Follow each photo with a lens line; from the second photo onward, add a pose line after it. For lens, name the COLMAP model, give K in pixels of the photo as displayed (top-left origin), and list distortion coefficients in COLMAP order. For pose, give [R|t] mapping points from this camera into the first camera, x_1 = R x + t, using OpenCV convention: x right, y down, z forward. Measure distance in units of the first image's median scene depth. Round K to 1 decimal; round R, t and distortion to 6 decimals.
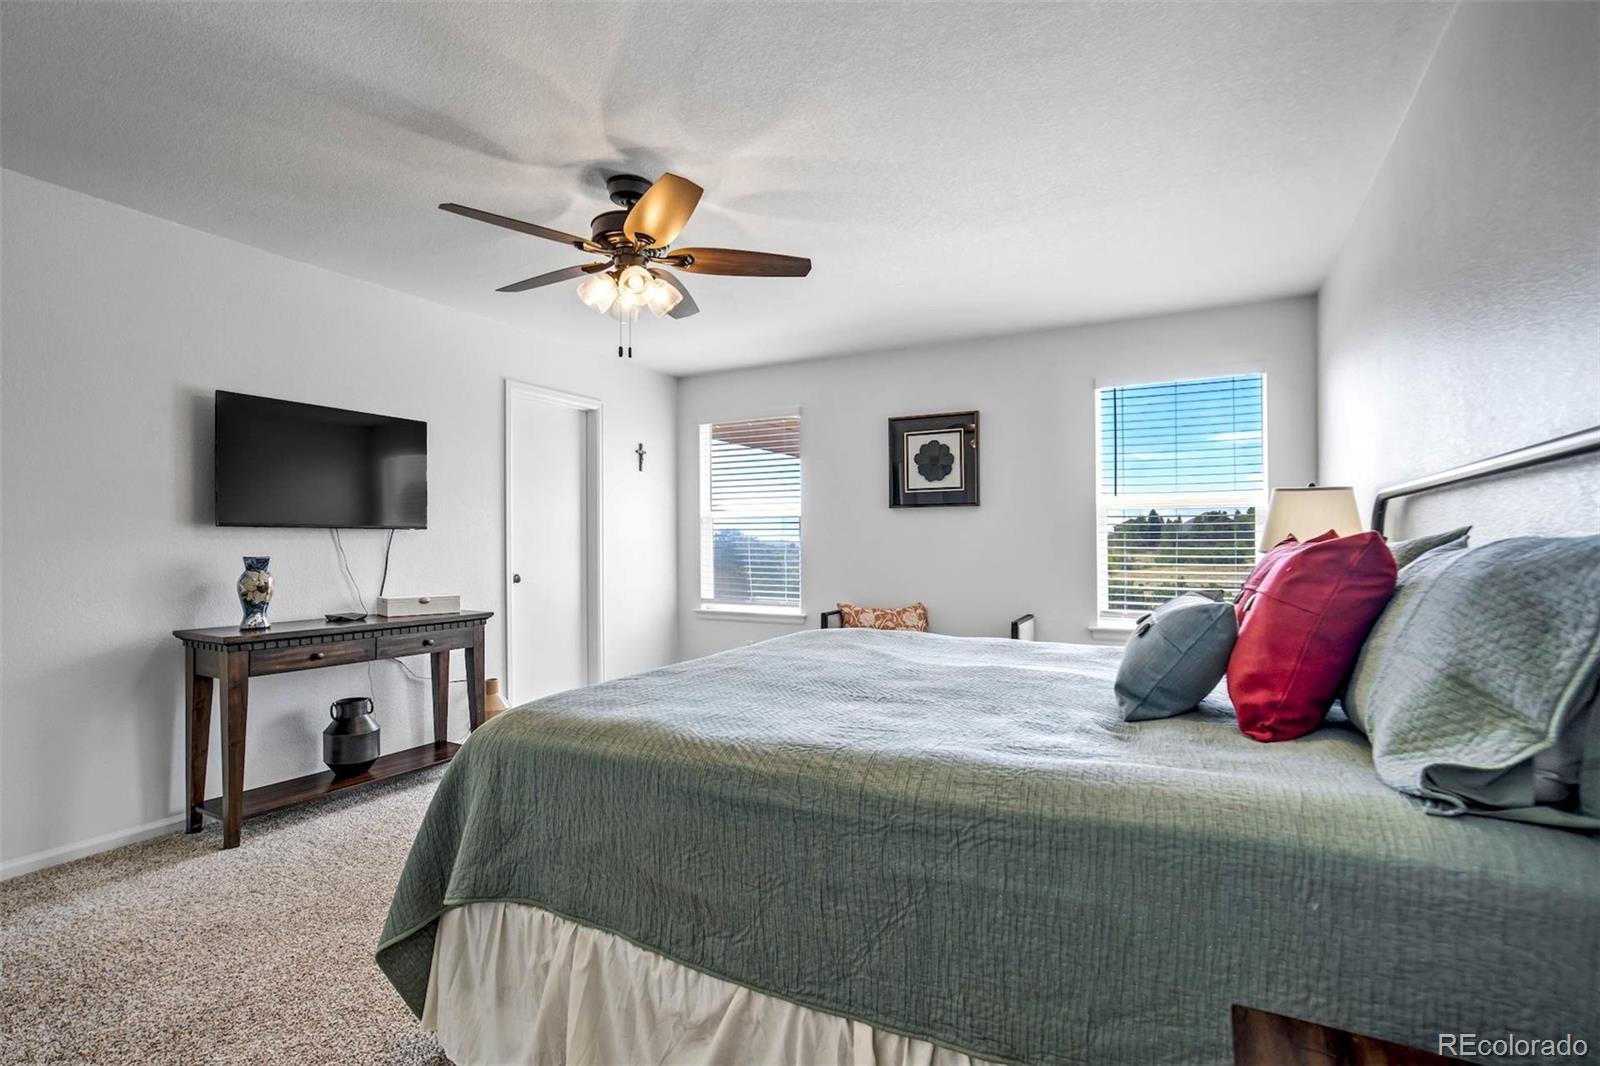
lens RADIAL K [[750.4, 0, 825.9], [0, 750.4, 543.8], [0, 0, 1]] dist [-0.054119, 0.000058]
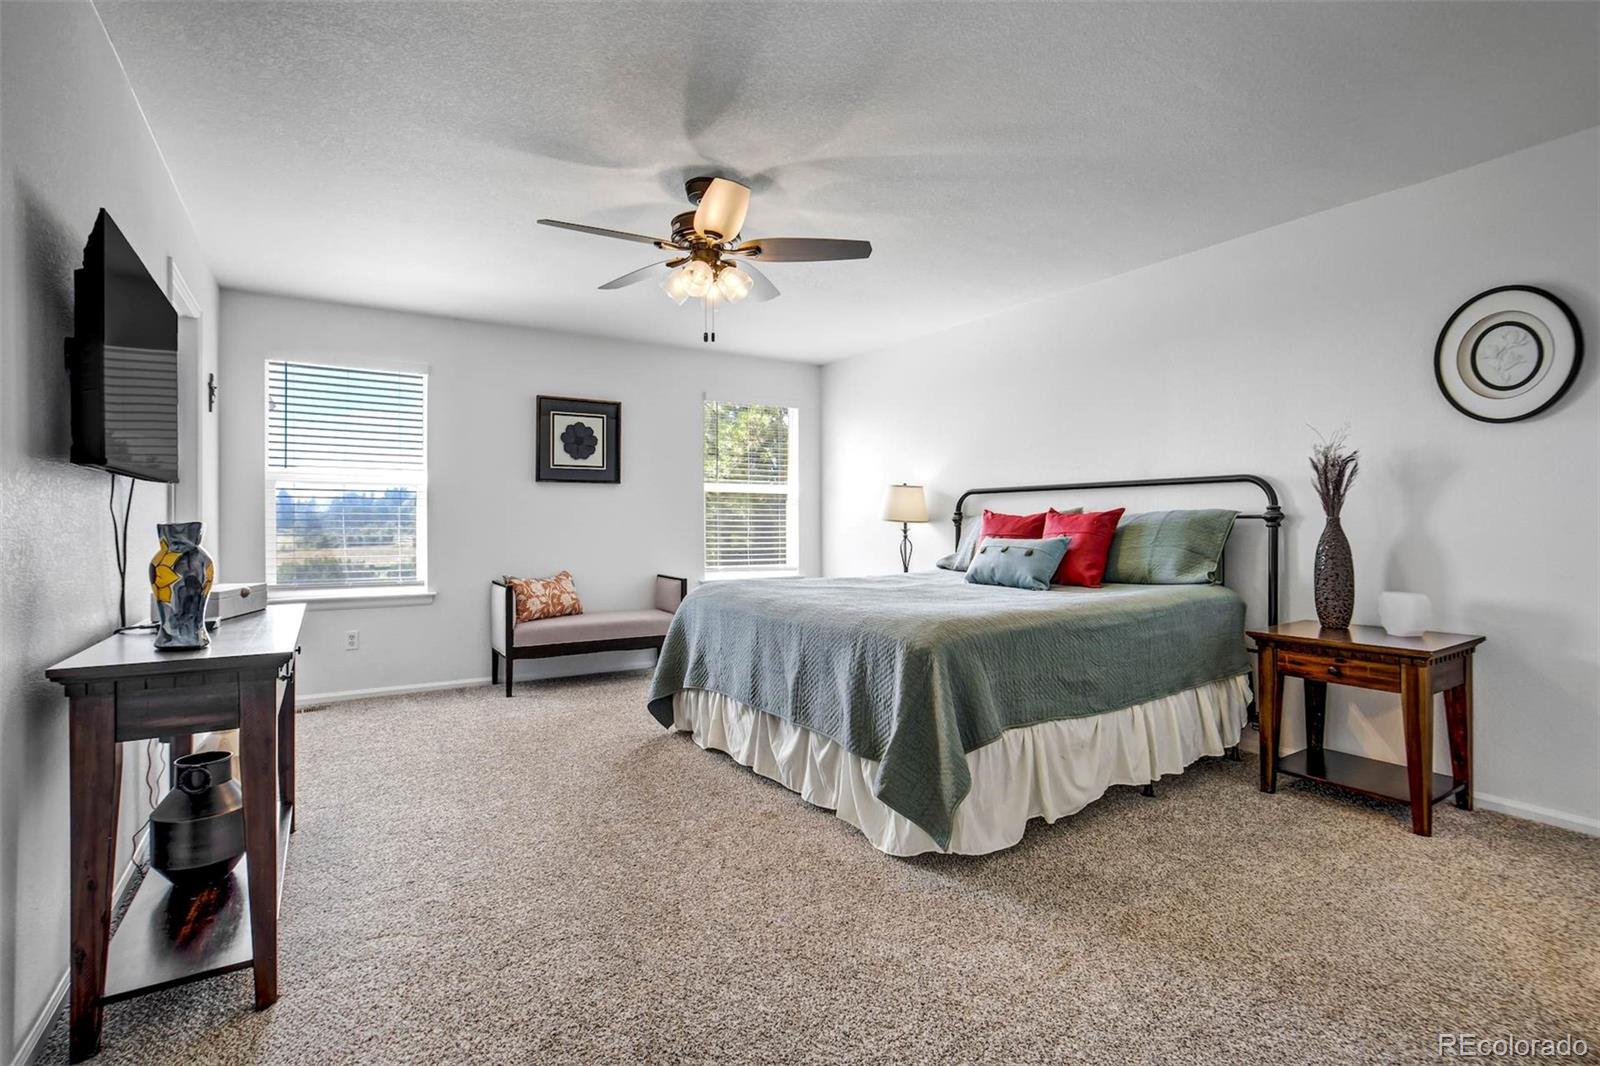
lens RADIAL K [[741.1, 0, 797.8], [0, 741.1, 527.5], [0, 0, 1]] dist [-0.025358, 0.000424]
pose [[0.499457, -0.003915, 0.866330, -0.829701], [-0.000315, 0.999989, 0.004700, 0.014433], [-0.866339, -0.002620, 0.499450, 0.234978]]
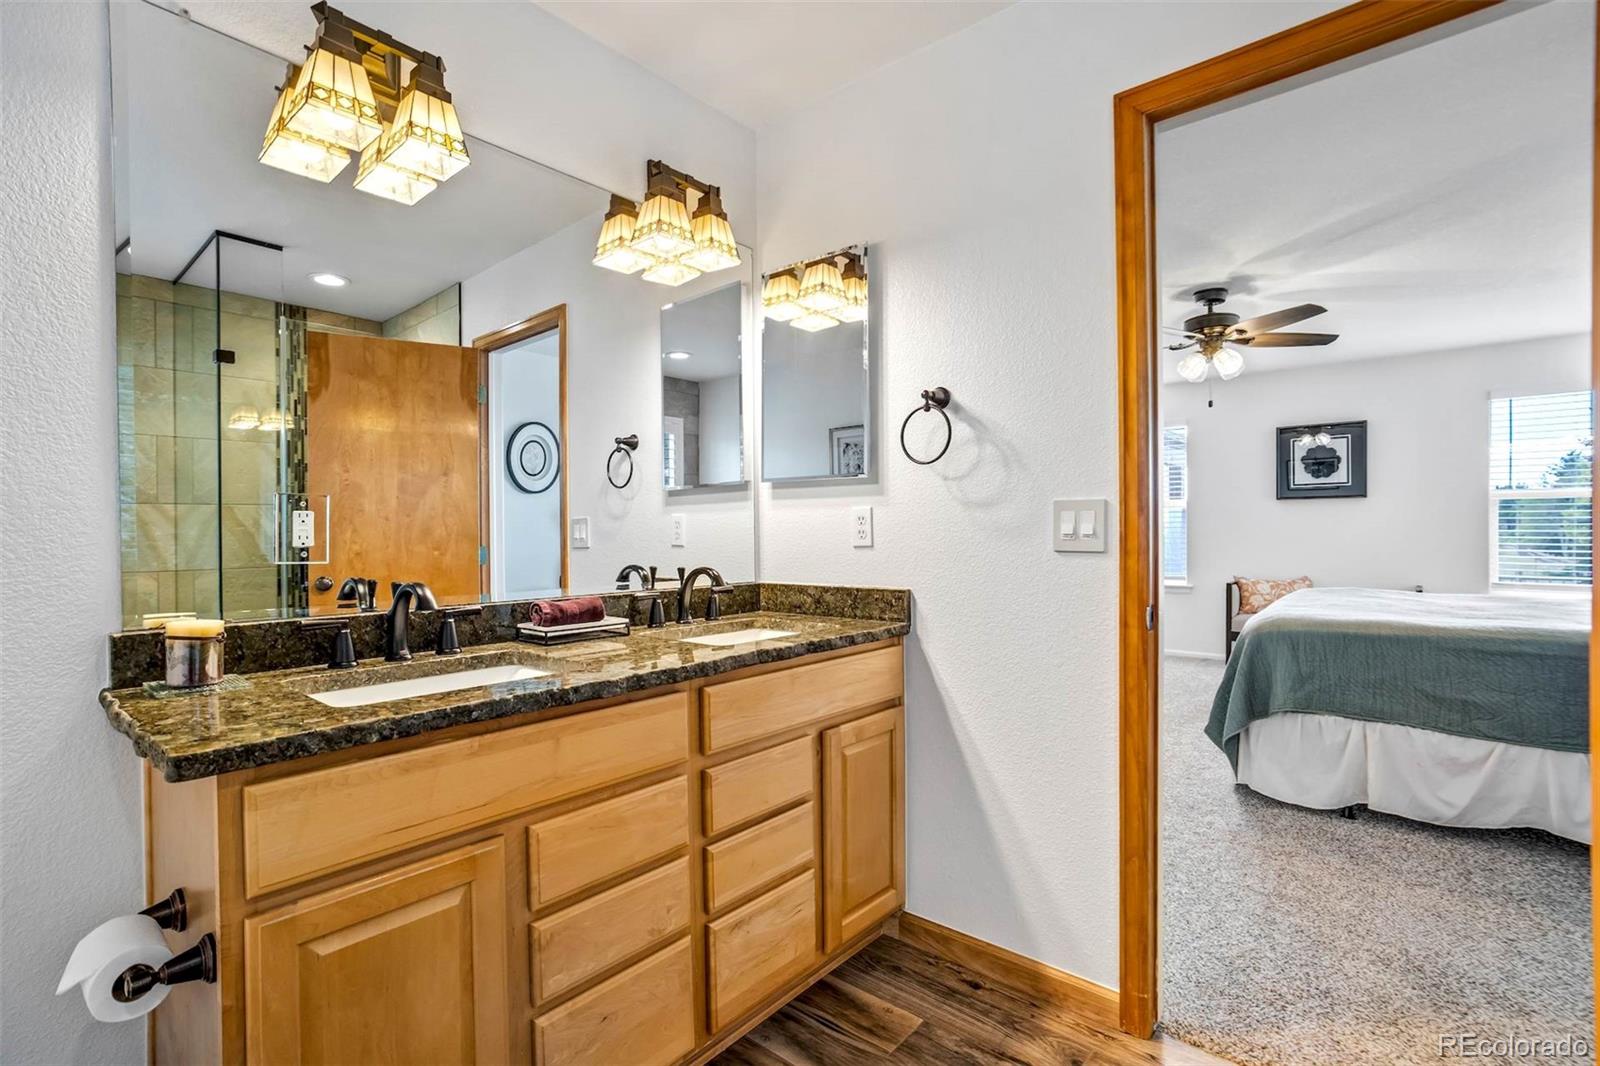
lens RADIAL K [[741.1, 0, 797.8], [0, 741.1, 527.5], [0, 0, 1]] dist [-0.025358, 0.000424]
pose [[0.970538, 0.003035, -0.240929, -0.521796], [-0.003549, 0.999992, -0.001696, 0.004039], [0.240922, 0.002501, 0.970541, -0.485662]]
